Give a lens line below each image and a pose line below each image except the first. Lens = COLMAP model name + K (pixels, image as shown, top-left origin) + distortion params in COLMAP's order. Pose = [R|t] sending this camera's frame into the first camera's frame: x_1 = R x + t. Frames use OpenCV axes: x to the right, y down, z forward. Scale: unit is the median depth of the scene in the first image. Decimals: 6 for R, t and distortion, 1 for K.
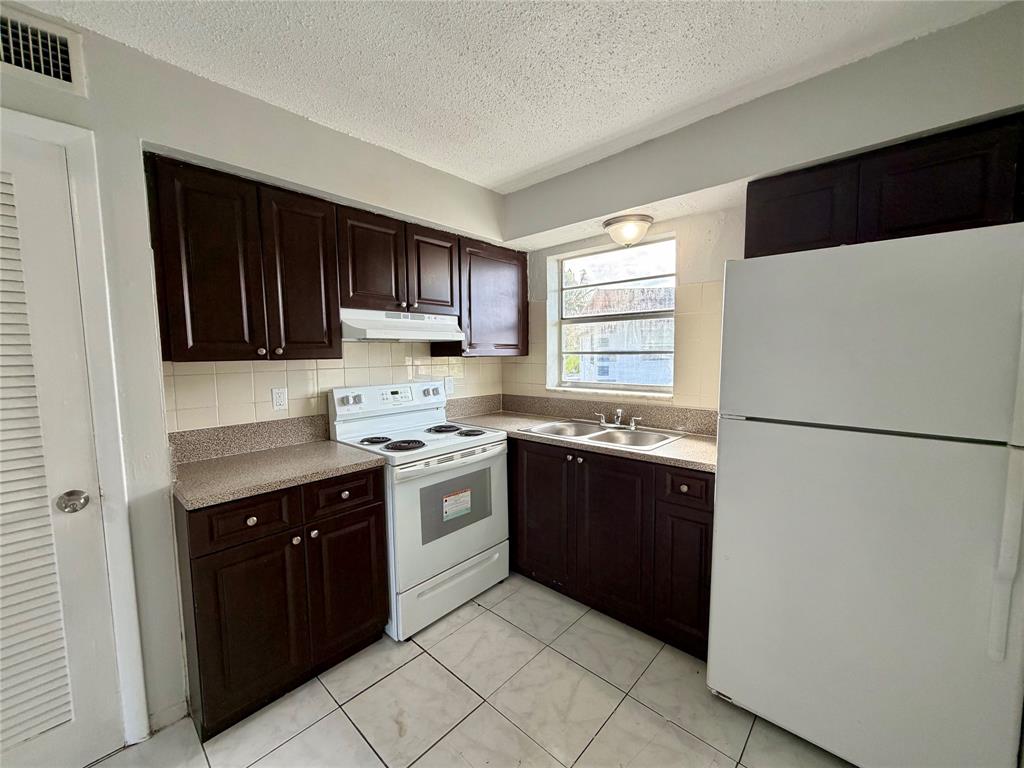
lens RADIAL K [[412.0, 0, 509.0], [0, 412.0, 384.9], [0, 0, 1]] dist [-0.001700, -0.000241]
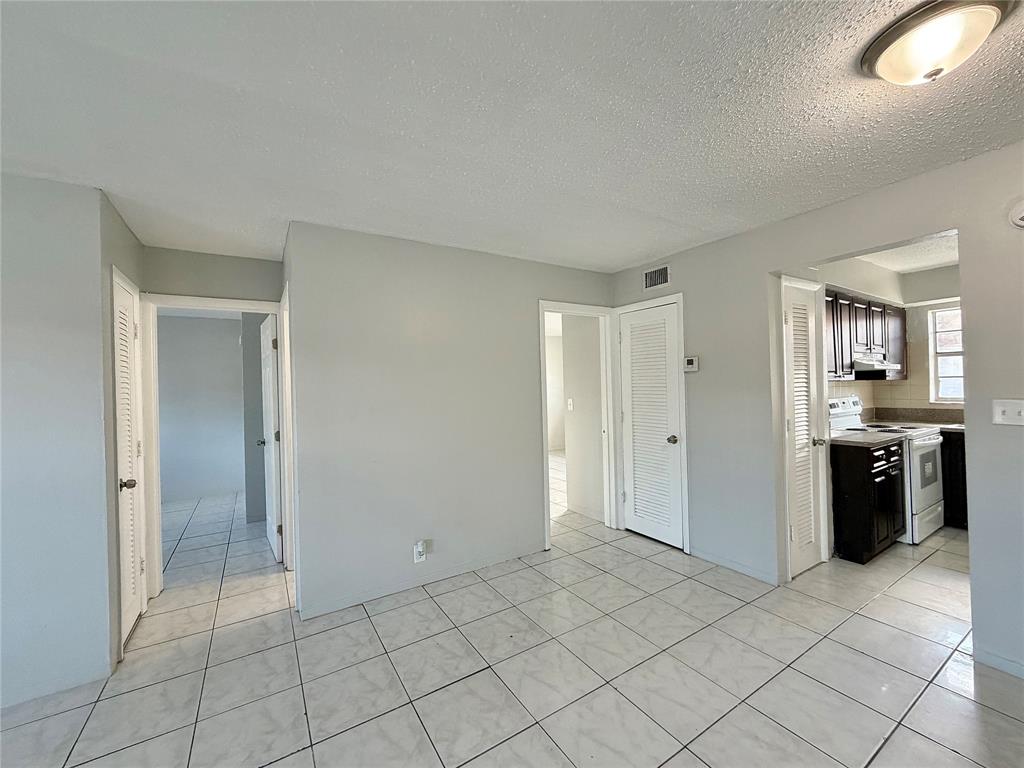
lens RADIAL K [[412.0, 0, 509.0], [0, 412.0, 384.9], [0, 0, 1]] dist [-0.001700, -0.000241]
pose [[0.966129, -0.010725, -0.257838, -1.084191], [-0.010199, 0.996768, -0.079679, 0.087072], [0.257860, 0.079610, 0.962897, -0.838343]]
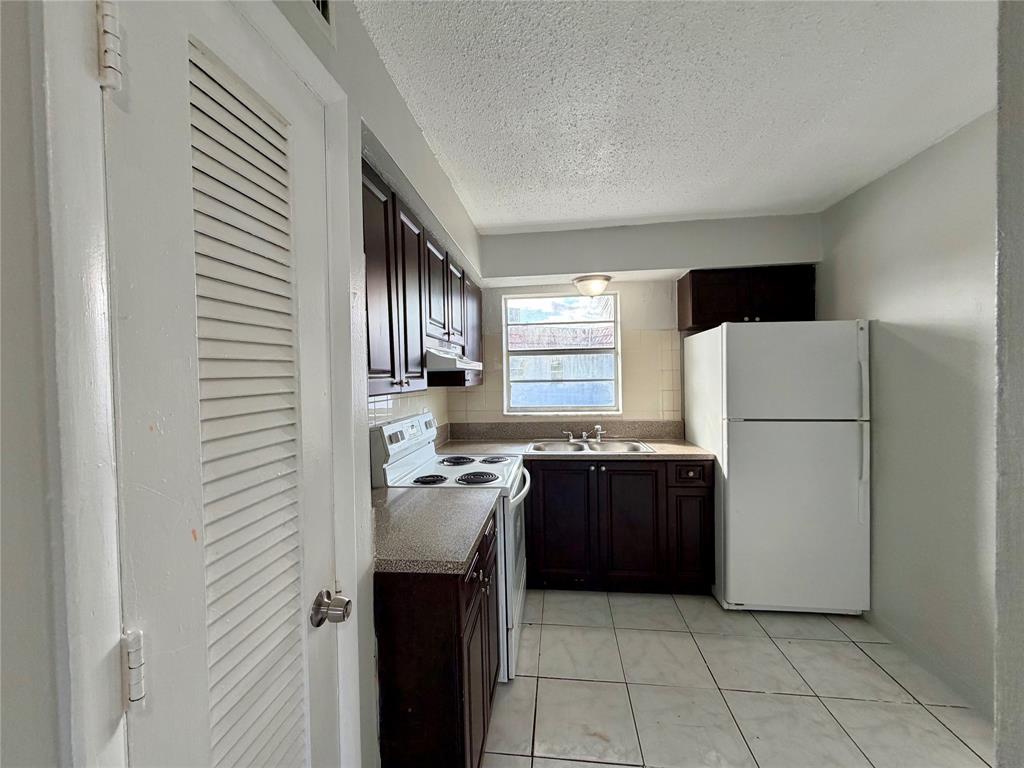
lens RADIAL K [[412.0, 0, 509.0], [0, 412.0, 384.9], [0, 0, 1]] dist [-0.001700, -0.000241]
pose [[0.806877, -0.014479, 0.590542, -0.626282], [0.055876, 0.997088, -0.051899, -0.013343], [-0.588071, 0.074873, 0.805336, 0.130459]]
